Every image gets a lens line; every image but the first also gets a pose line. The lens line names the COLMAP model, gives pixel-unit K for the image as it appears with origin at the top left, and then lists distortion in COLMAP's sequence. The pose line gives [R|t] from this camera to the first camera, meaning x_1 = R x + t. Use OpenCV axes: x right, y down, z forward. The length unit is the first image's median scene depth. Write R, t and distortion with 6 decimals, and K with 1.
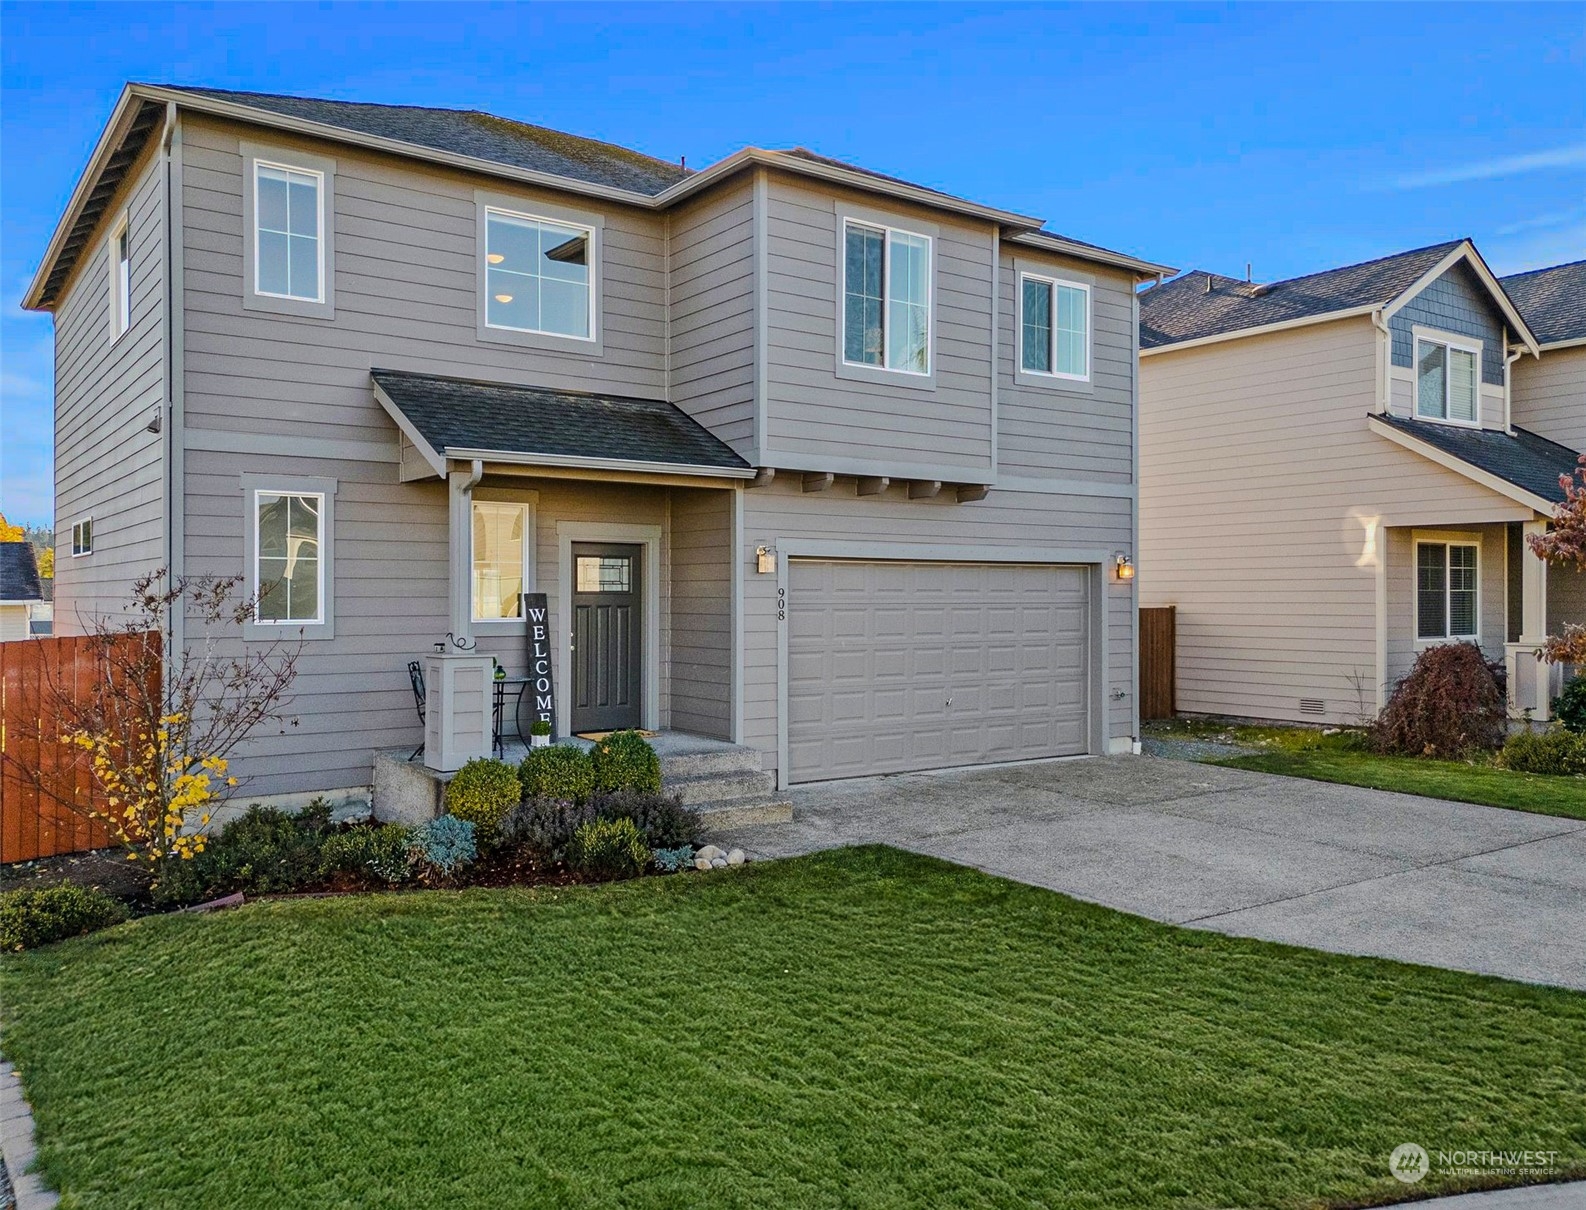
lens RADIAL K [[1263.4, 0, 793.4], [0, 1263.4, 600.0], [0, 0, 1]] dist [-0.012182, -0.003563]
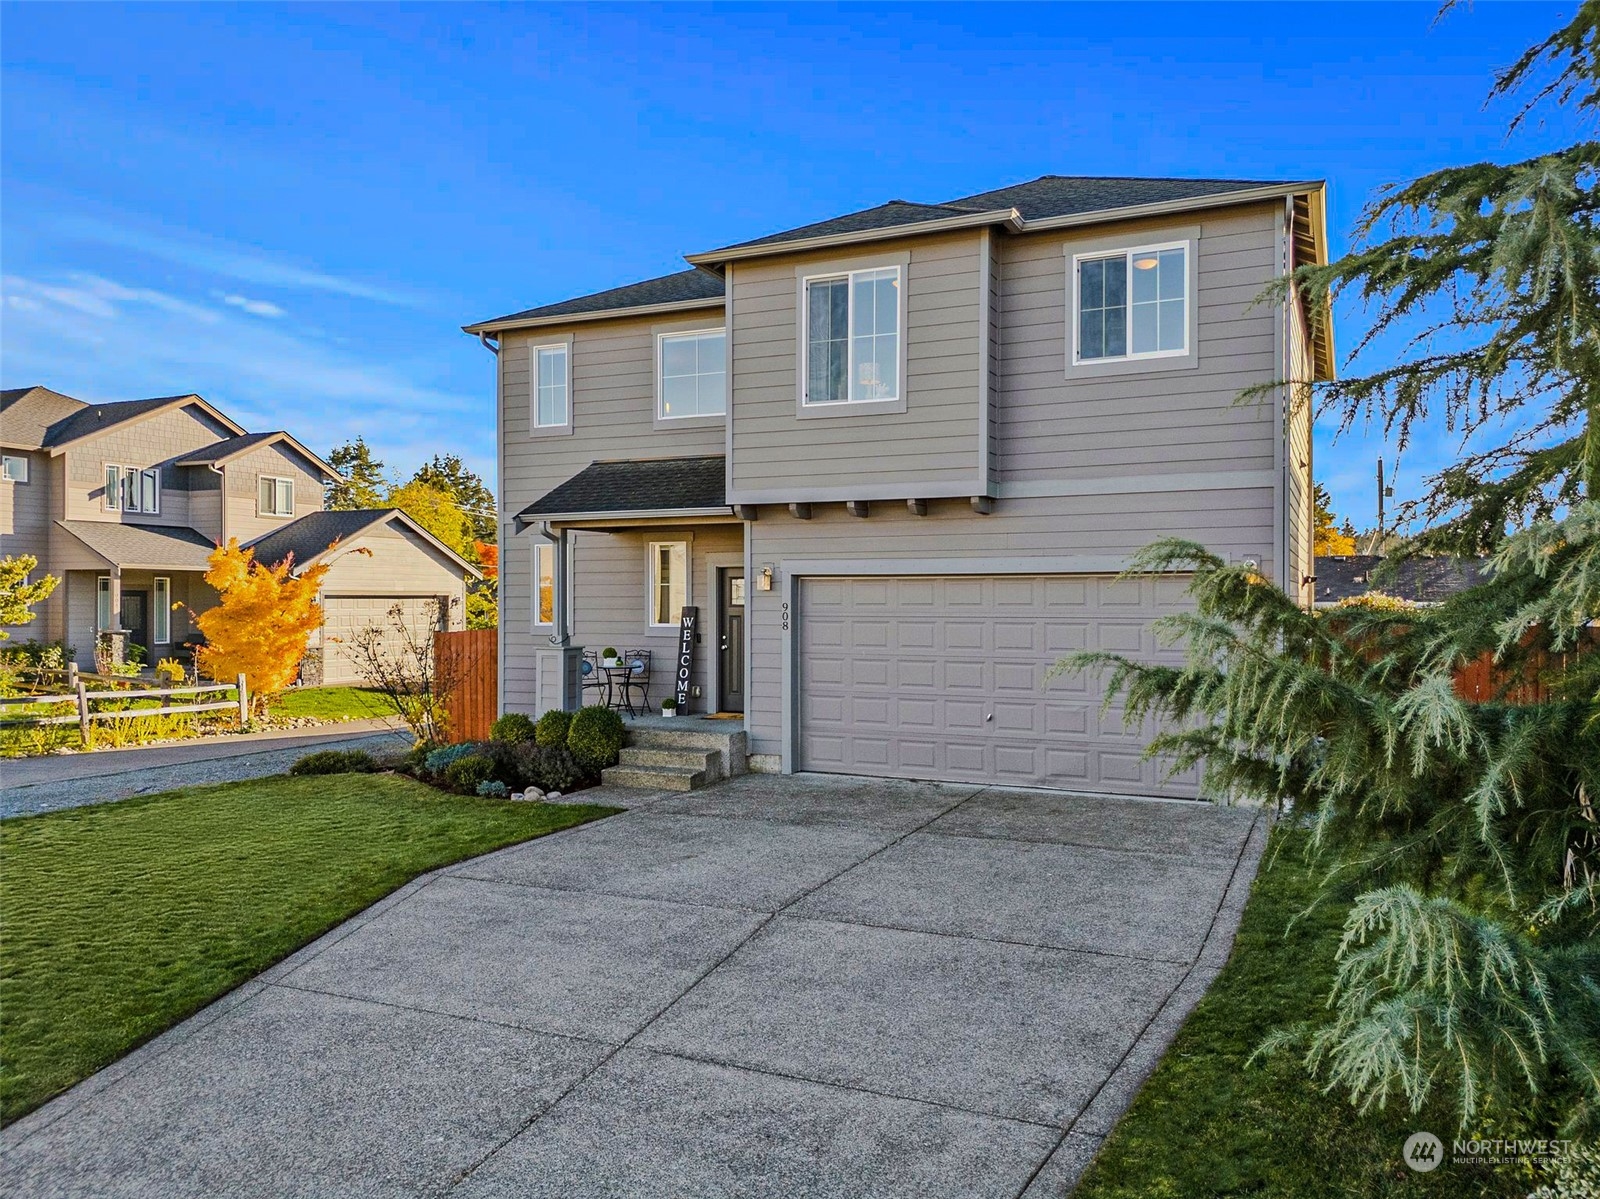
lens RADIAL K [[1141.0, 0, 803.0], [0, 1141.0, 604.6], [0, 0, 1]] dist [-0.003326, -0.000463]
pose [[0.484258, -0.001679, -0.874924, 0.898083], [-0.006679, 0.999962, -0.005615, -0.001301], [0.874900, 0.008563, 0.484228, 0.477658]]
